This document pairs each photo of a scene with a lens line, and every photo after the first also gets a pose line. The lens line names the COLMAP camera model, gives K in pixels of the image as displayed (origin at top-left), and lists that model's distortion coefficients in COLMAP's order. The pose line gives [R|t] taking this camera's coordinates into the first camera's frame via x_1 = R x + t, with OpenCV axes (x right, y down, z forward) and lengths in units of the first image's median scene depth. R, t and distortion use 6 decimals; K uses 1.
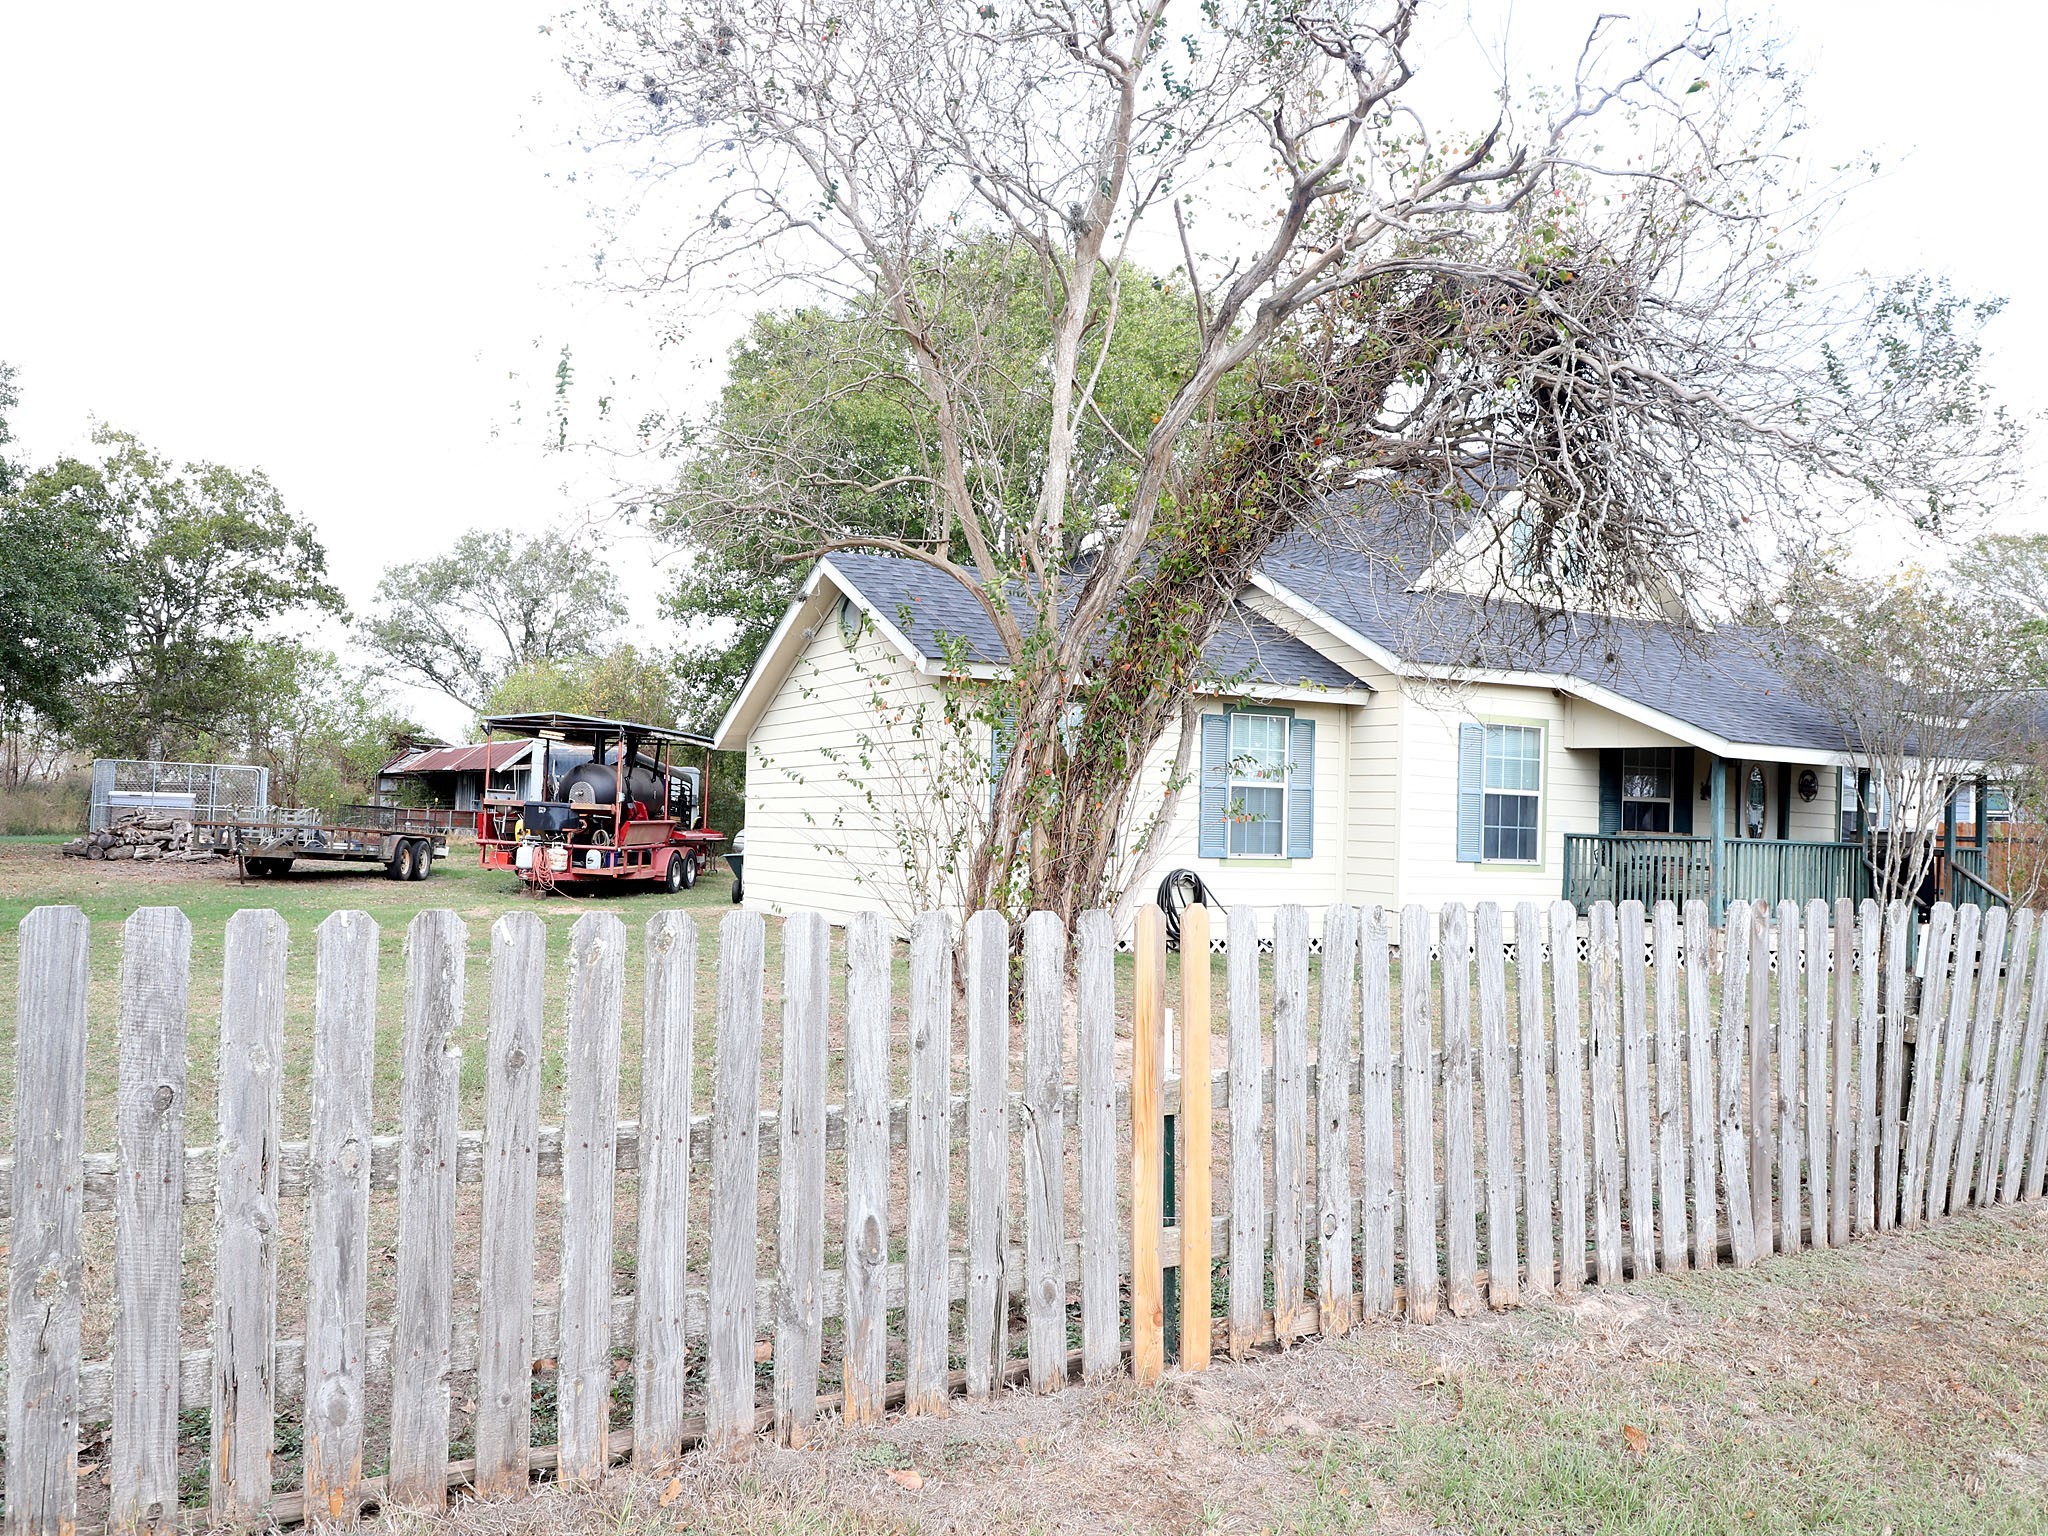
lens RADIAL K [[1602.6, 0, 983.8], [0, 1602.6, 769.9], [0, 0, 1]] dist [-0.056569, 0.000970]
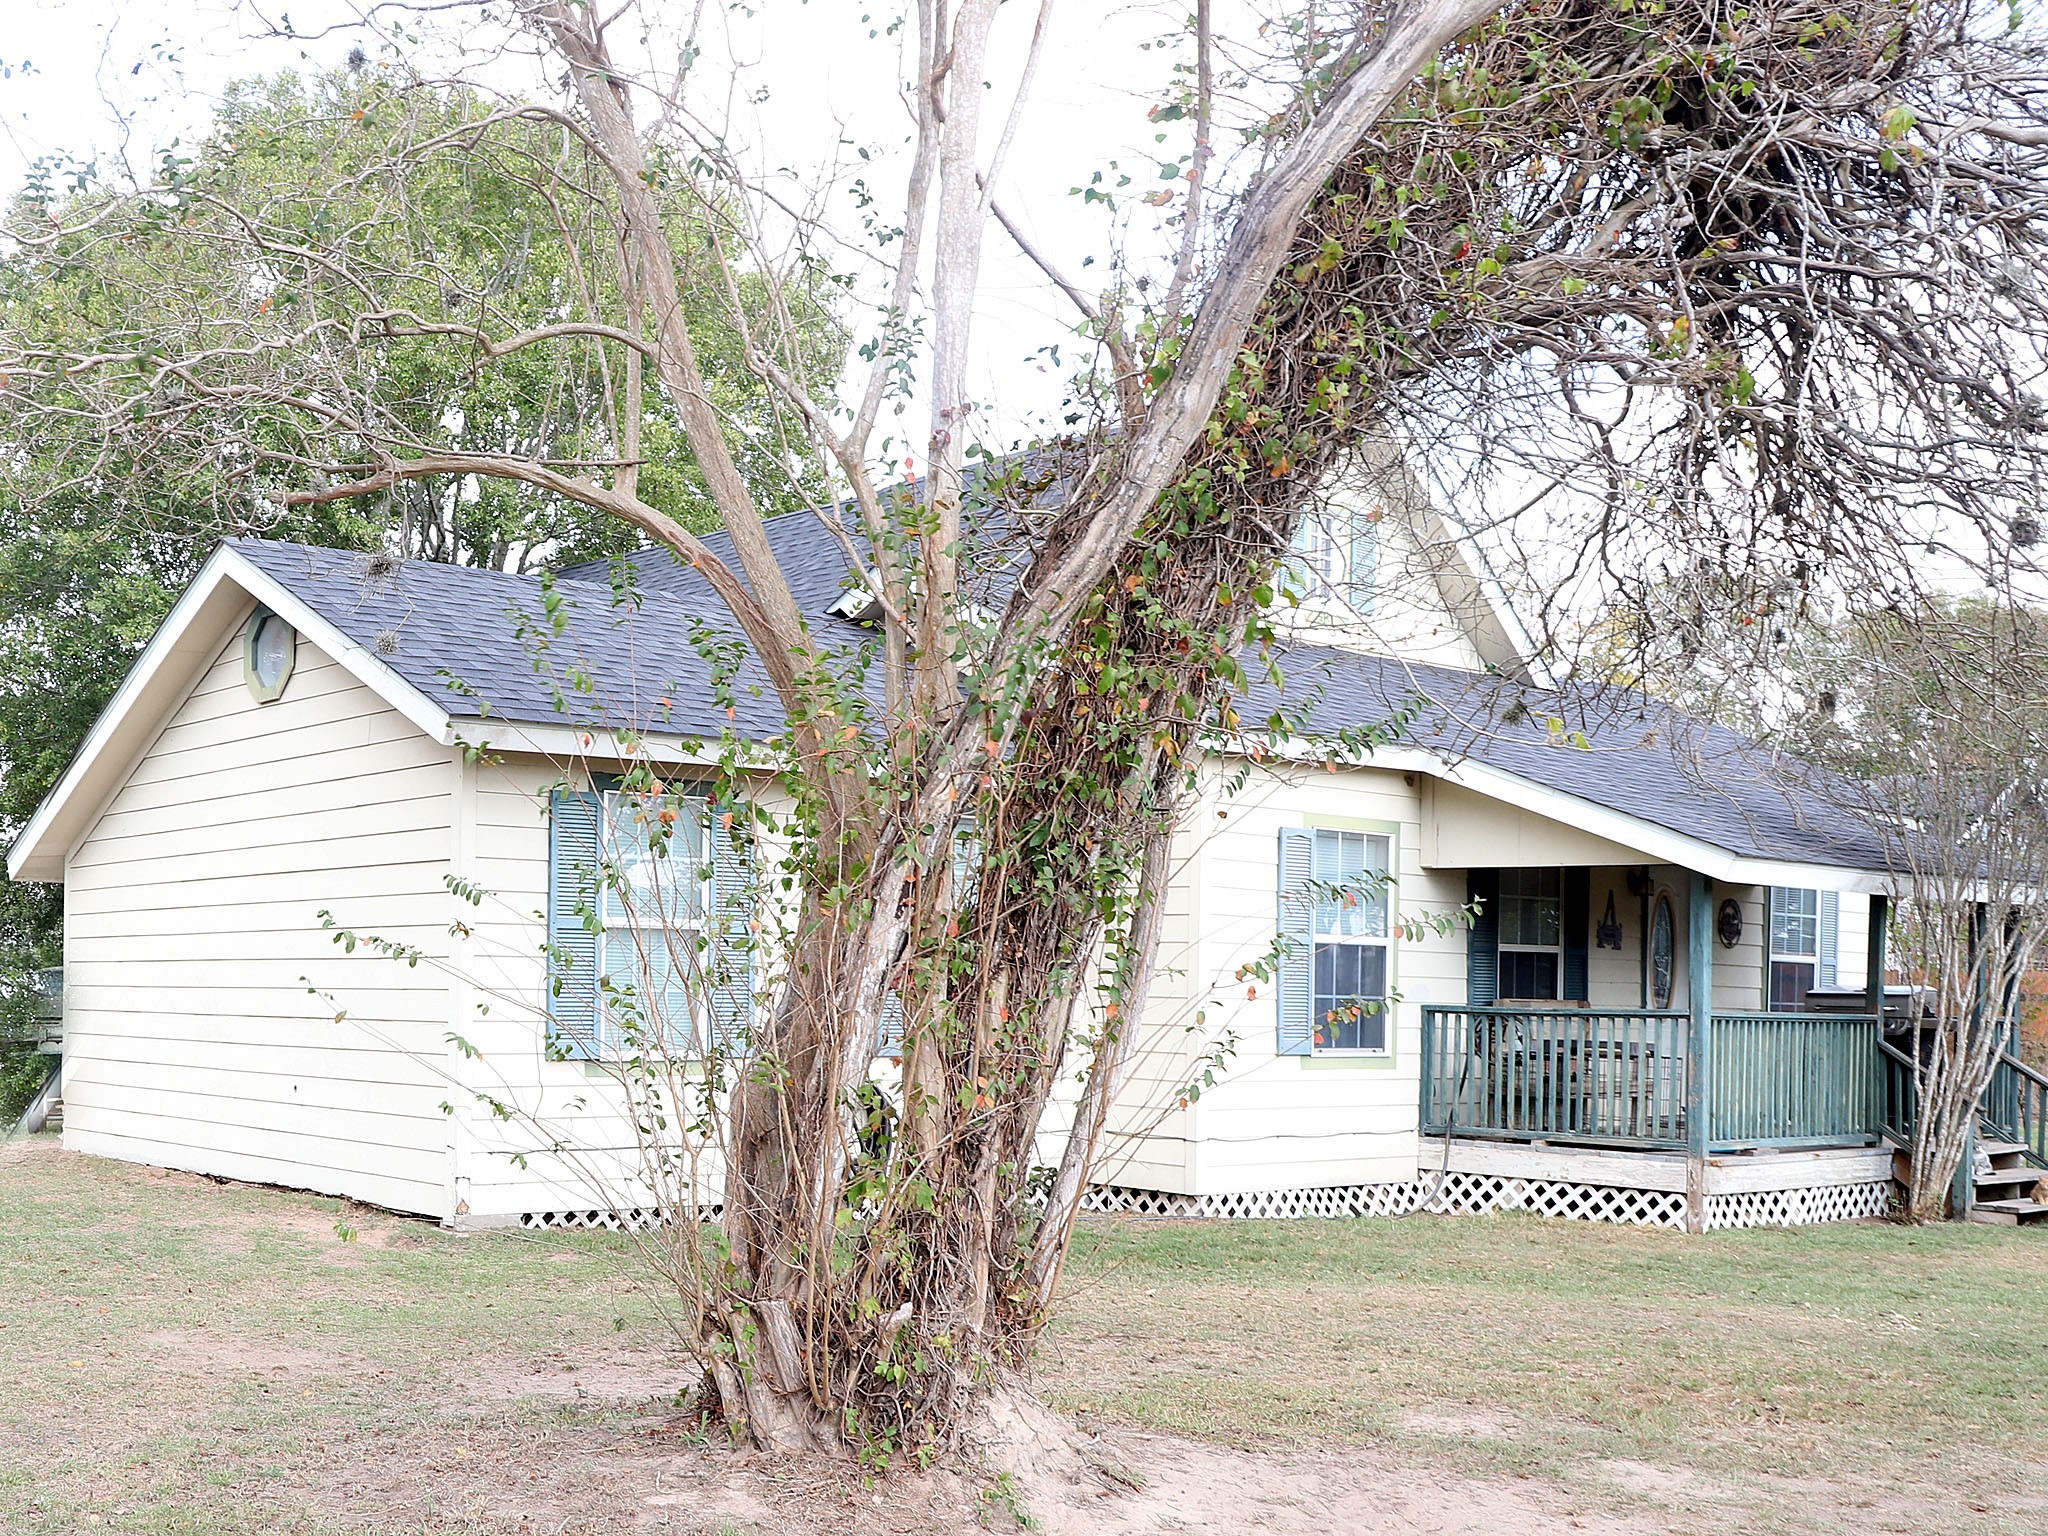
lens RADIAL K [[2193.3, 0, 512.5], [0, 2193.3, 949.0], [0, 0, 1]] dist [-0.056475, 0.035528]
pose [[0.993343, -0.011688, 0.114602, -0.078797], [0.009131, 0.999698, 0.022810, -0.004300], [-0.114834, -0.021611, 0.993150, 0.180943]]
